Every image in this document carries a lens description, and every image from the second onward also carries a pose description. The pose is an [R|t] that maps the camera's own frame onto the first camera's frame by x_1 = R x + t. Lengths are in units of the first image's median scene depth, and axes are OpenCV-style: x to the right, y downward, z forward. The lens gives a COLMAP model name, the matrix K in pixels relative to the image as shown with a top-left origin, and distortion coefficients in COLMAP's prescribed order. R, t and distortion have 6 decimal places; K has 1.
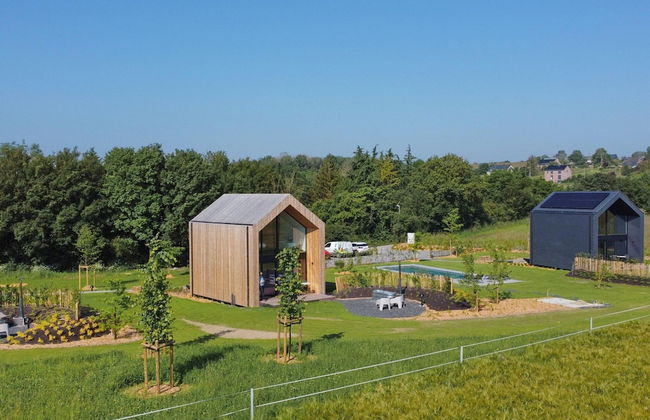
lens RADIAL K [[665.5, 0, 322.1], [0, 665.5, 198.3], [0, 0, 1]] dist [0.008906, 0.000000]
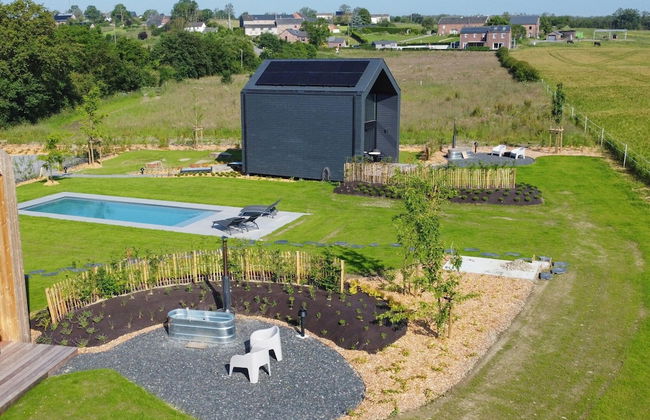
lens RADIAL K [[735.5, 0, 288.5], [0, 735.5, 216.7], [0, 0, 1]] dist [0.006310, 0.000000]
pose [[0.800286, -0.134761, 0.584279, -0.079727], [0.011551, 0.977701, 0.209682, -0.010045], [-0.599507, -0.161057, 0.783997, 0.397691]]
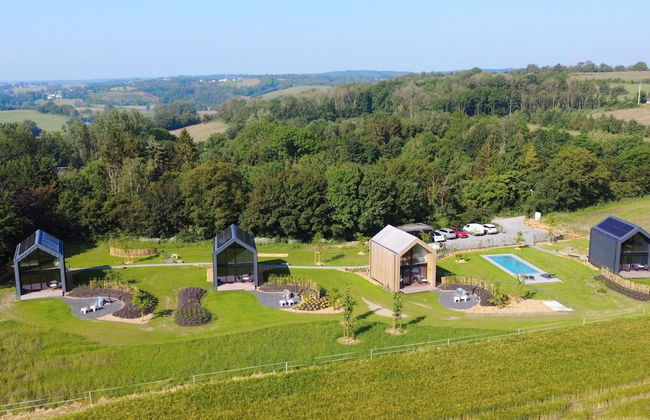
lens RADIAL K [[665.5, 0, 324.1], [0, 665.5, 210.6], [0, 0, 1]] dist [0.008906, 0.000000]
pose [[0.952709, 0.065268, -0.296793, 0.179002], [-0.009450, 0.982554, 0.185739, -0.298017], [0.303737, -0.174150, 0.936704, -0.619120]]
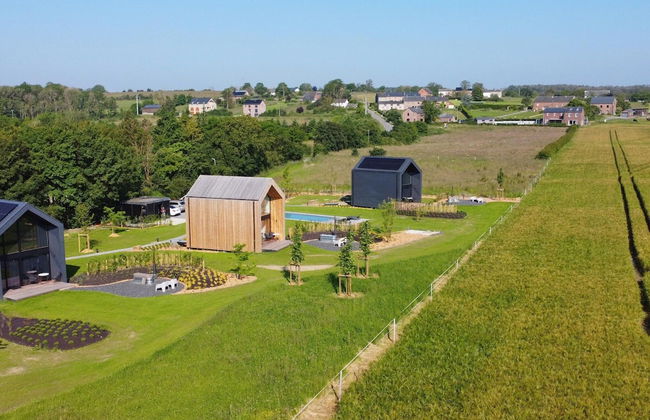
lens RADIAL K [[665.5, 0, 324.6], [0, 665.5, 209.3], [0, 0, 1]] dist [0.008906, 0.000000]
pose [[0.880043, -0.067713, 0.470041, -0.435408], [0.004933, 0.991032, 0.133531, -0.090473], [-0.474868, -0.115194, 0.872486, -0.263551]]
